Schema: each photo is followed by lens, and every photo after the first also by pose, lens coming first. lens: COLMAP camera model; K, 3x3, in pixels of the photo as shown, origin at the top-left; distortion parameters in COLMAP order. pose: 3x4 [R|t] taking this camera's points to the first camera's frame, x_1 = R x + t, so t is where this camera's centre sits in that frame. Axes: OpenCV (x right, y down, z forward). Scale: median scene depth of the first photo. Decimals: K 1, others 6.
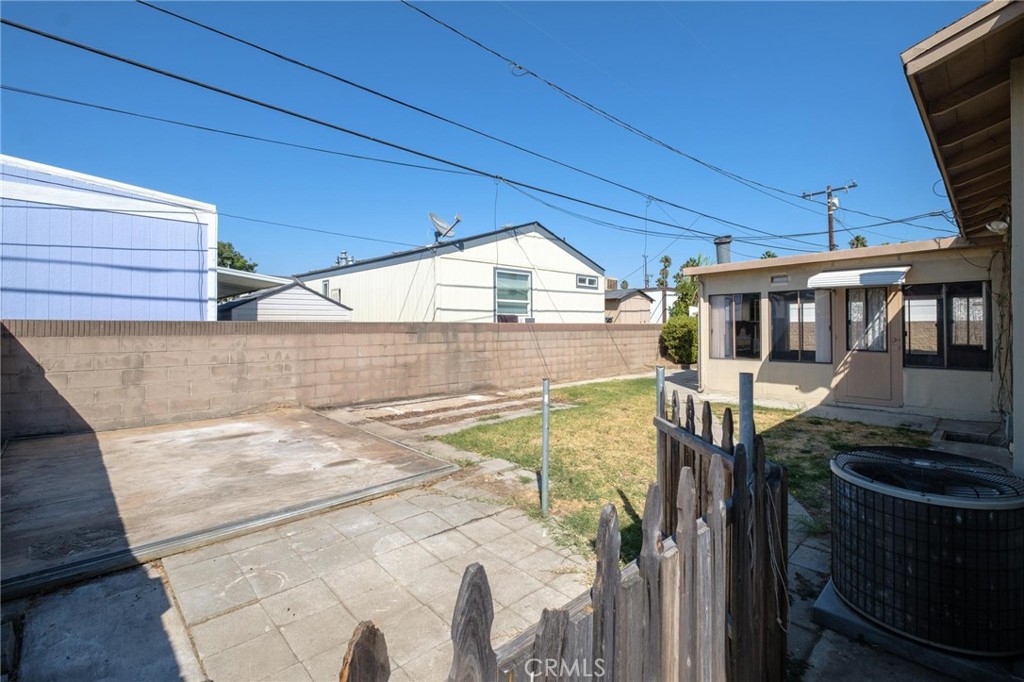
lens RADIAL K [[462.3, 0, 534.8], [0, 462.3, 320.0], [0, 0, 1]] dist [-0.002310, -0.000649]
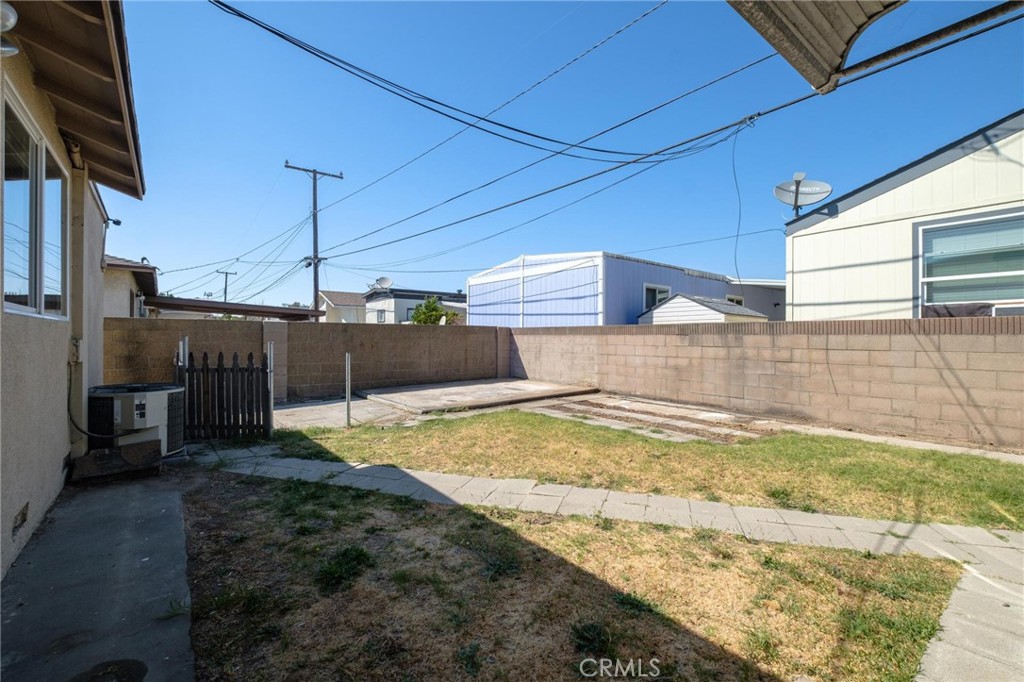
lens RADIAL K [[443.3, 0, 520.5], [0, 443.3, 335.8], [0, 0, 1]] dist [-0.001690, -0.000420]
pose [[-0.113324, -0.002614, -0.993555, 0.641180], [0.009629, 0.999947, -0.003729, 0.028242], [0.993511, -0.009989, -0.113293, 0.721988]]
